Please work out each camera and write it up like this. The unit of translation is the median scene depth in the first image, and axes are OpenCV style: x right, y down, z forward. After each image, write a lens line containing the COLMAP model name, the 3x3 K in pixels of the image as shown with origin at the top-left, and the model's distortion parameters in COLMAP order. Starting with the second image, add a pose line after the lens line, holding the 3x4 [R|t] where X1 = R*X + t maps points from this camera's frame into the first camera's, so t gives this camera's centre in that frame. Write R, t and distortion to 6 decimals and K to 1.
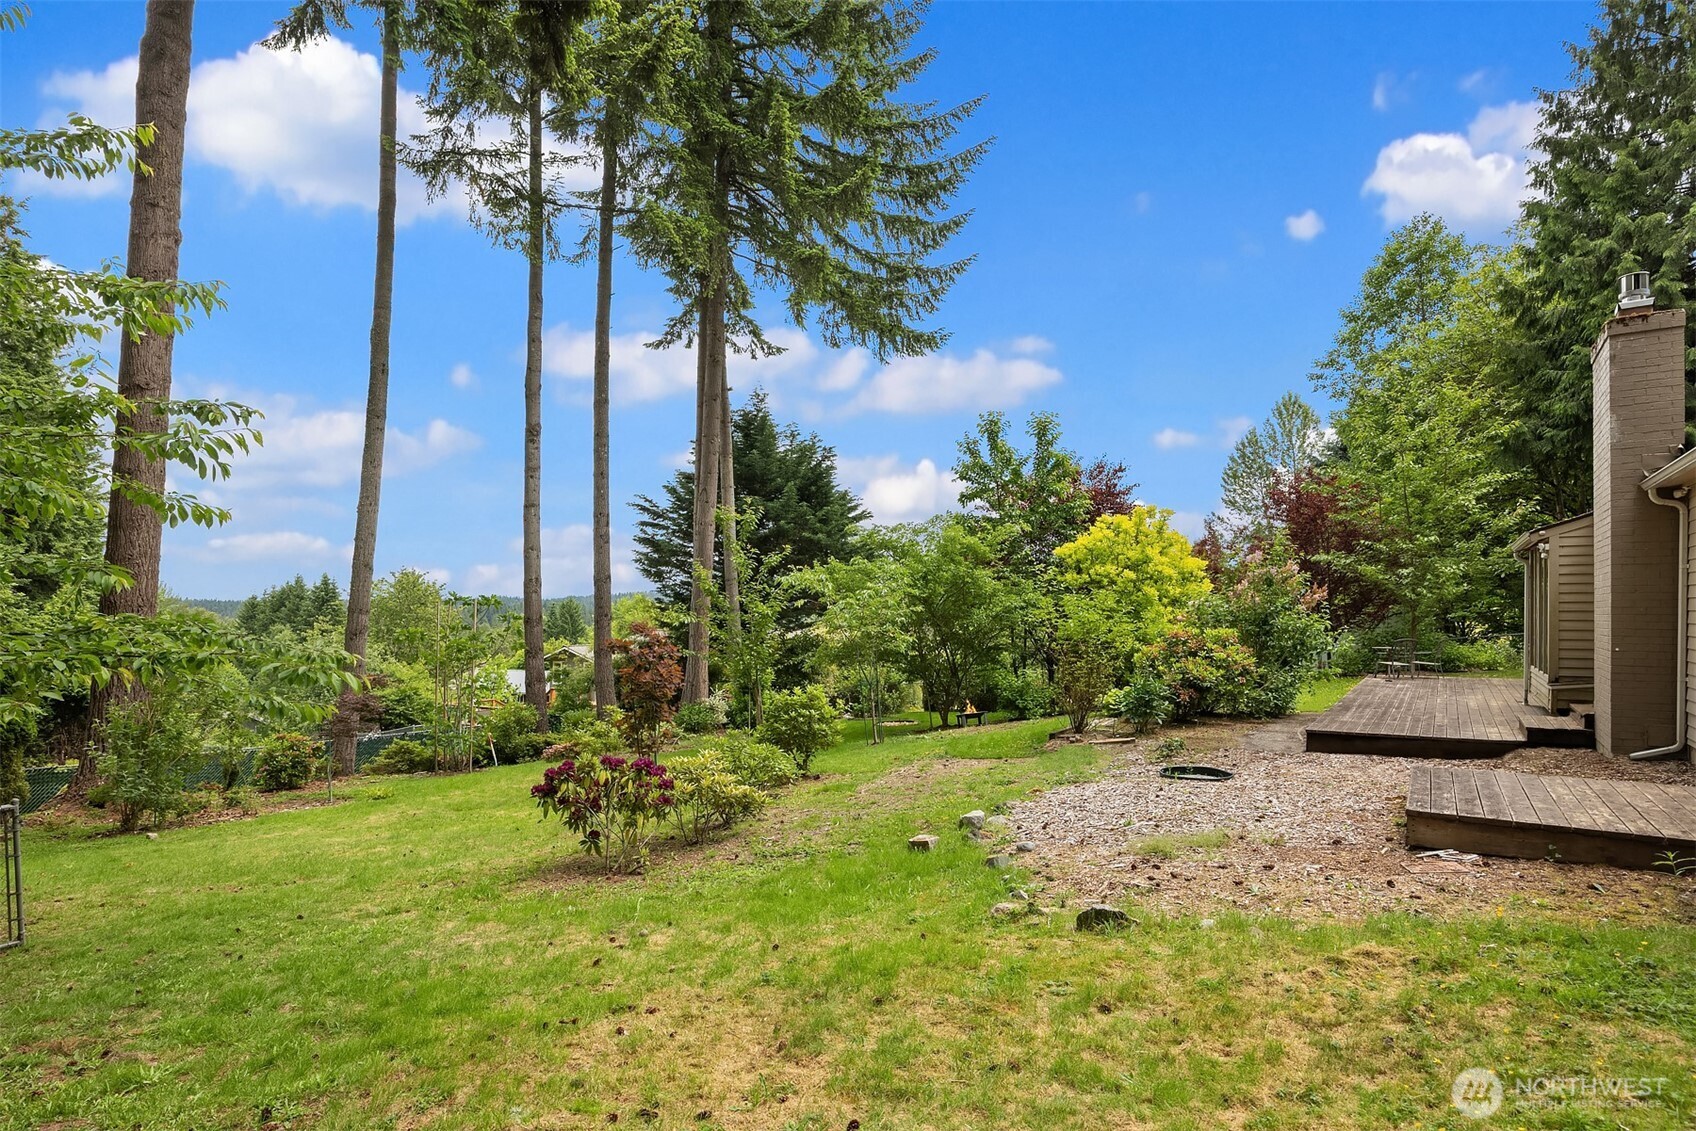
lens RADIAL K [[959.6, 0, 862.7], [0, 959.6, 569.8], [0, 0, 1]] dist [-0.000397, -0.000613]
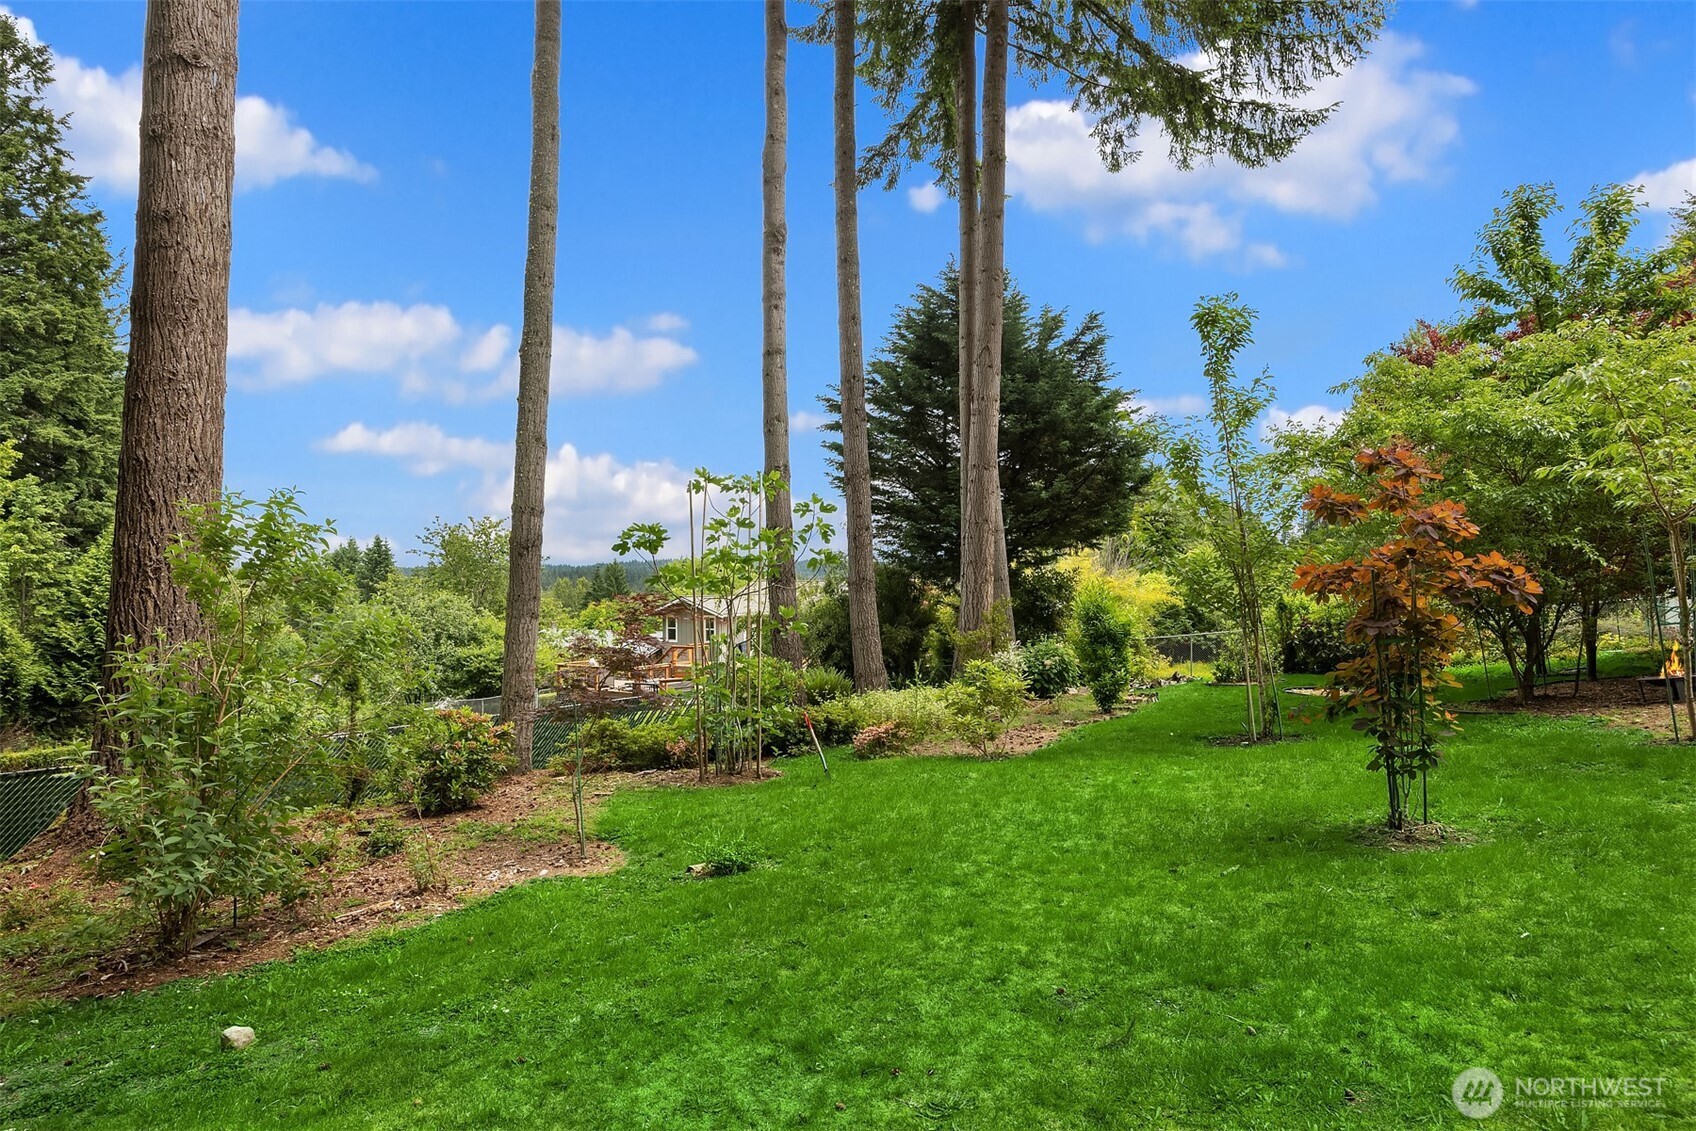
lens RADIAL K [[959.6, 0, 834.3], [0, 959.6, 563.2], [0, 0, 1]] dist [-0.000397, -0.000613]
pose [[0.998169, -0.004938, -0.060282, -0.187923], [0.006727, 0.999542, 0.029500, 0.038956], [0.060108, -0.029852, 0.997745, 0.251153]]
